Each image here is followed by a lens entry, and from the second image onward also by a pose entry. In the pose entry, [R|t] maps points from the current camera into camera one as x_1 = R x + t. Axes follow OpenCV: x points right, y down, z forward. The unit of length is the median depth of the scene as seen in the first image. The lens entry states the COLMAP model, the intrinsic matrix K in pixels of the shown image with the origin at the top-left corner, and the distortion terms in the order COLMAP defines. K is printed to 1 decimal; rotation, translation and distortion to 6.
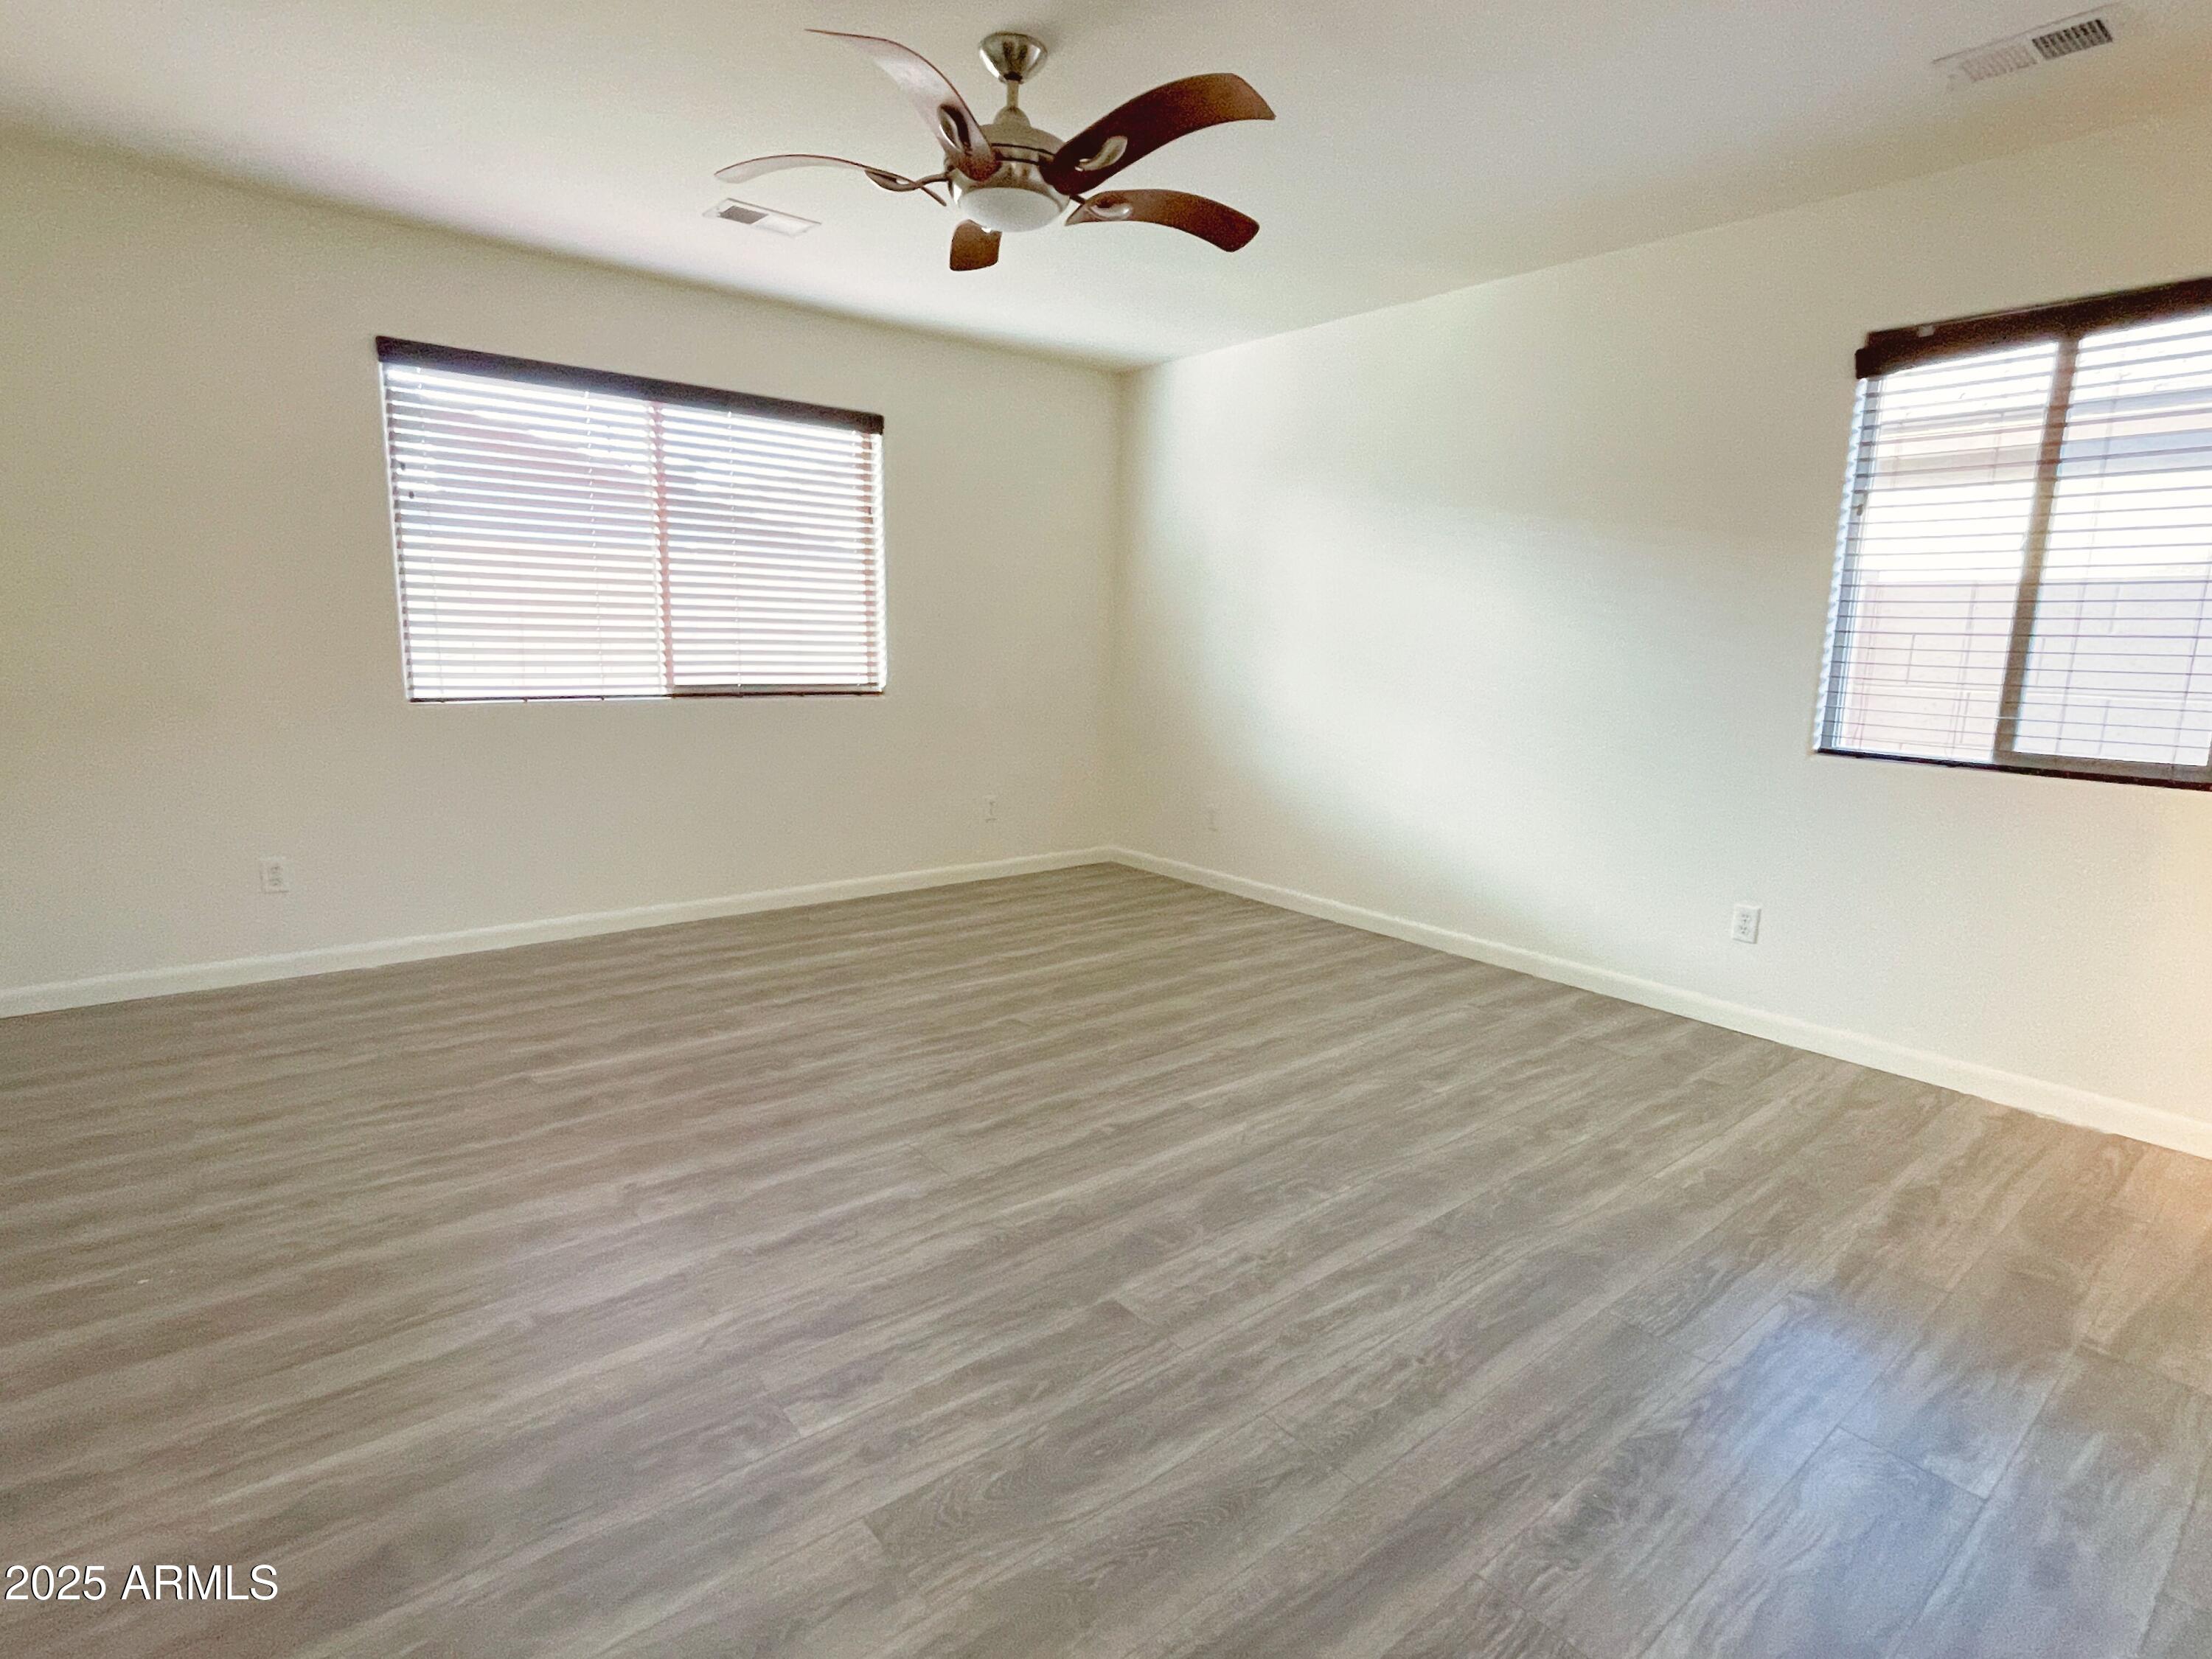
lens RADIAL K [[1072.9, 0, 1106.5], [0, 1072.9, 839.3], [0, 0, 1]] dist [0.002463, 0.000306]
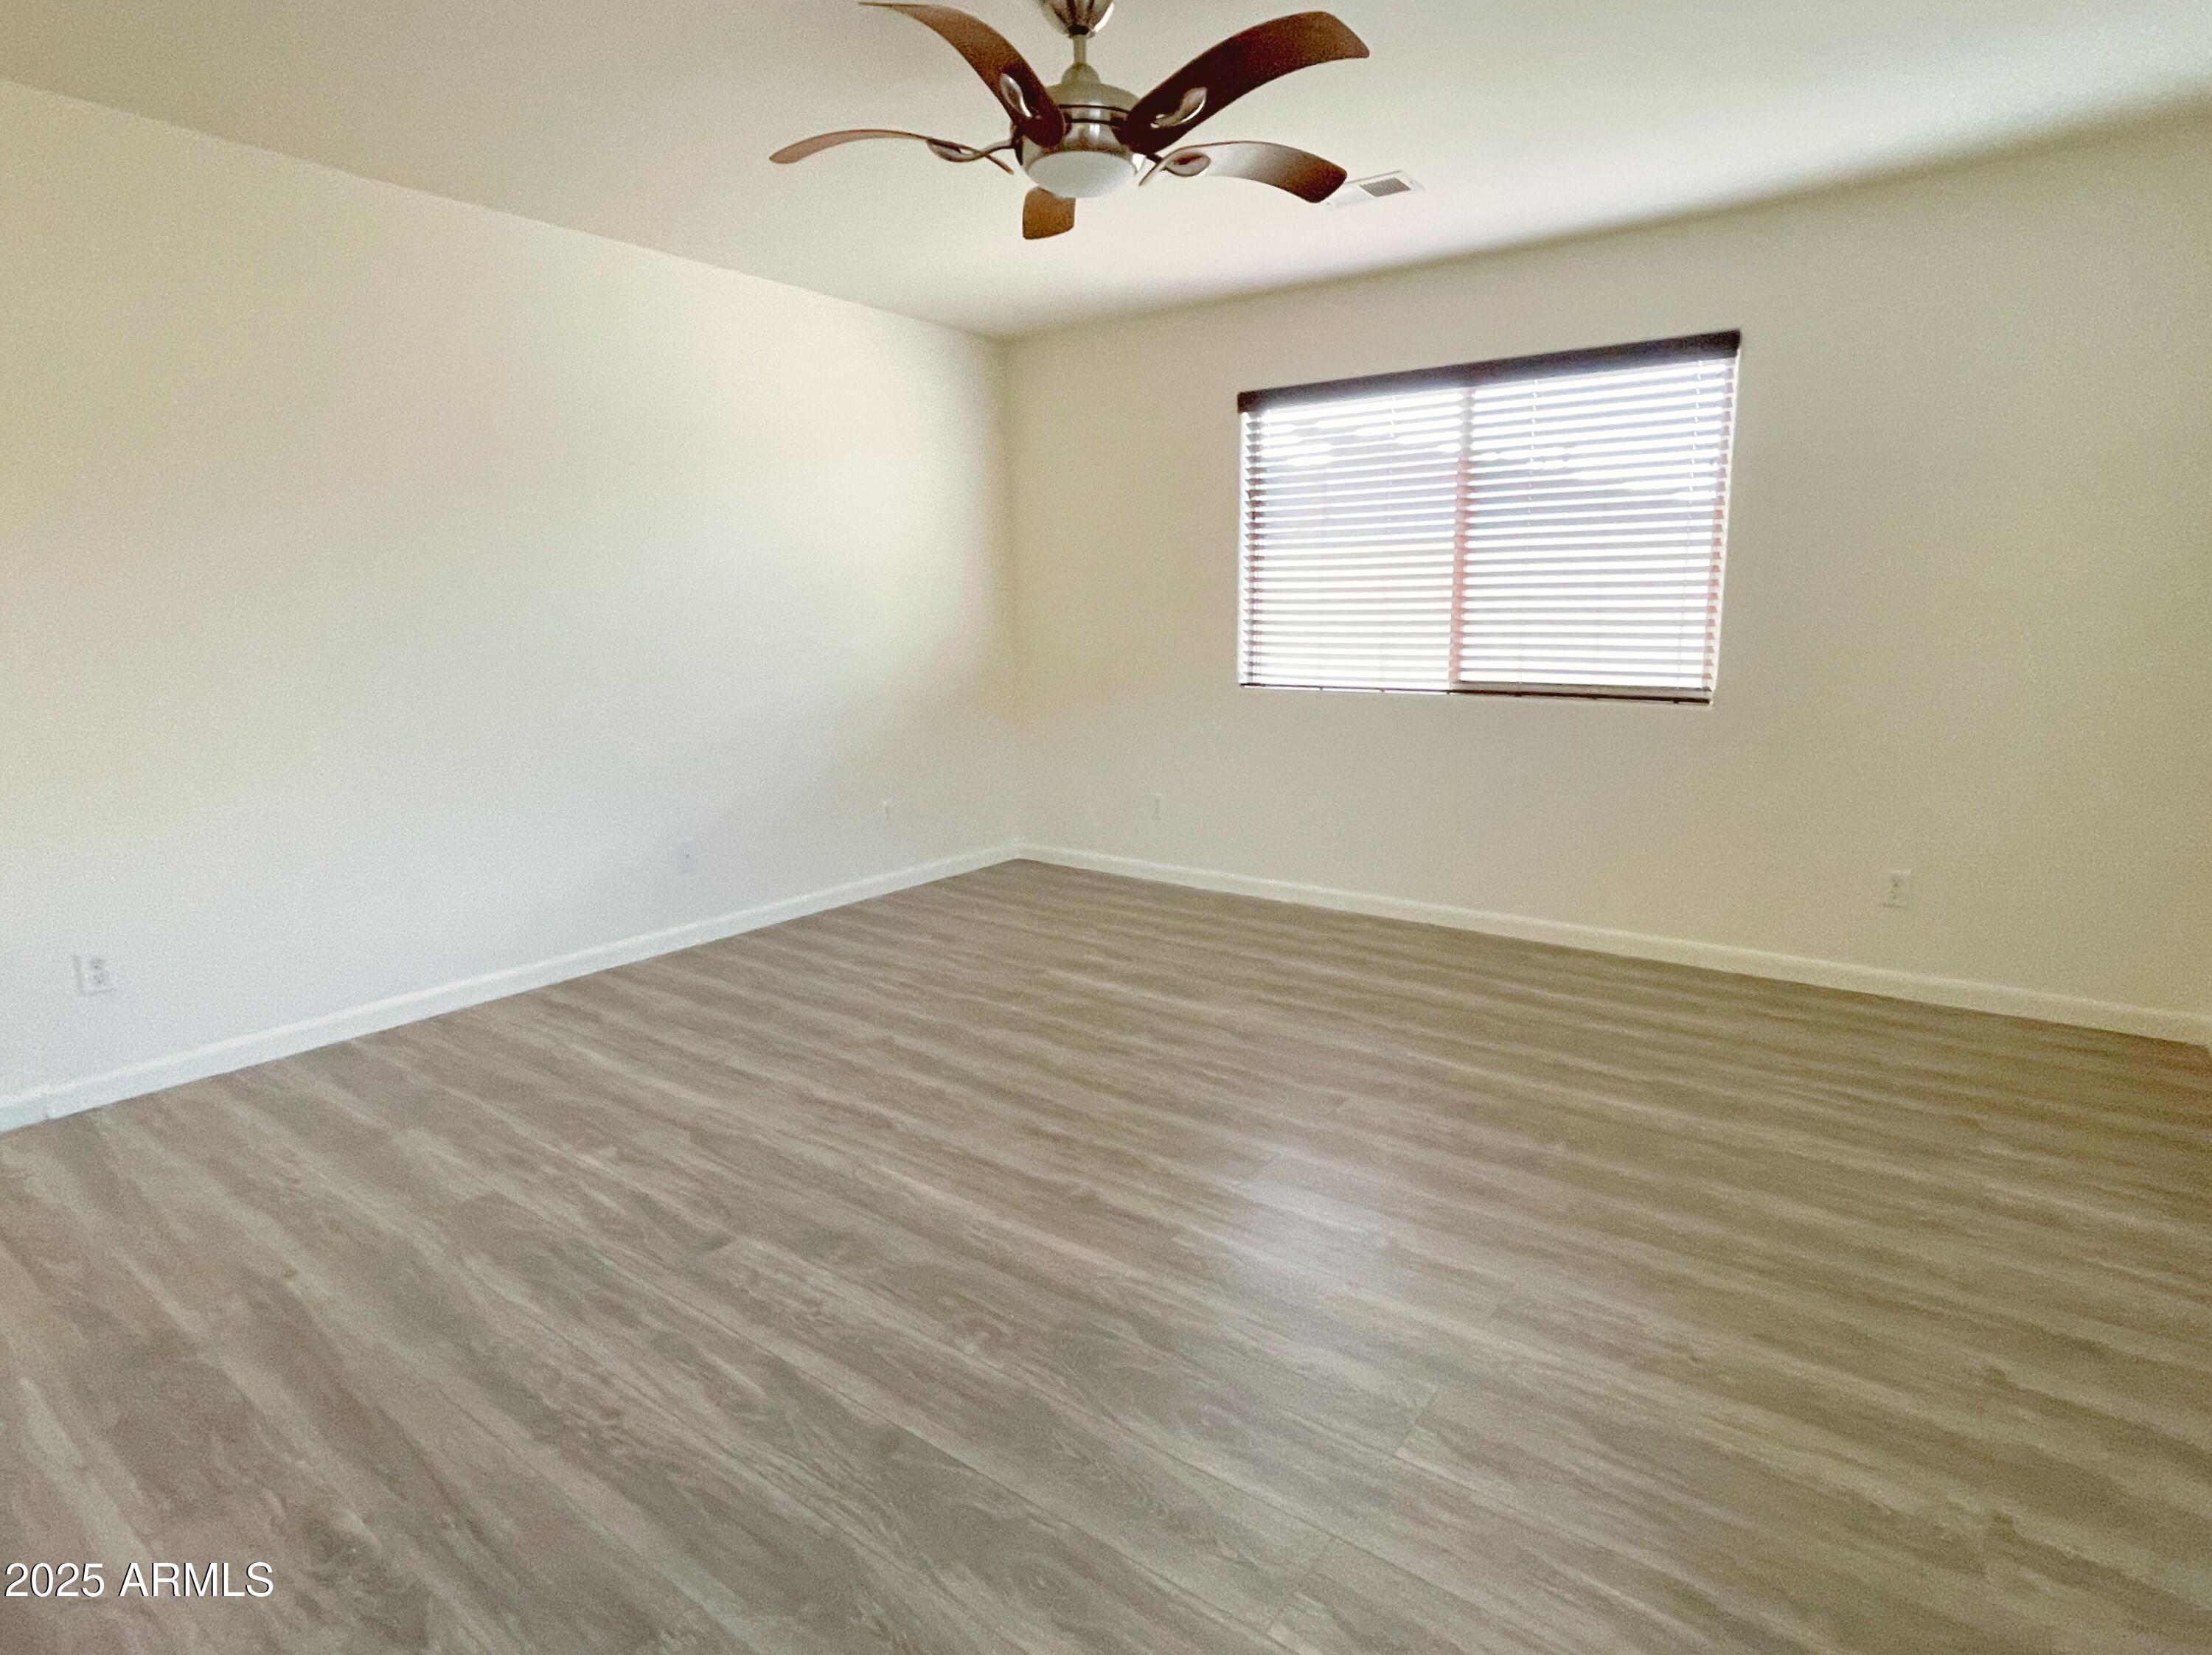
lens RADIAL K [[1164.1, 0, 1124.8], [0, 1164.1, 821.4], [0, 0, 1]] dist [-0.000322, 0.000530]
pose [[0.271548, 0.145331, -0.951389, 0.794936], [-0.171823, 0.979972, 0.100655, -0.113101], [0.946963, 0.136138, 0.291080, 0.667068]]
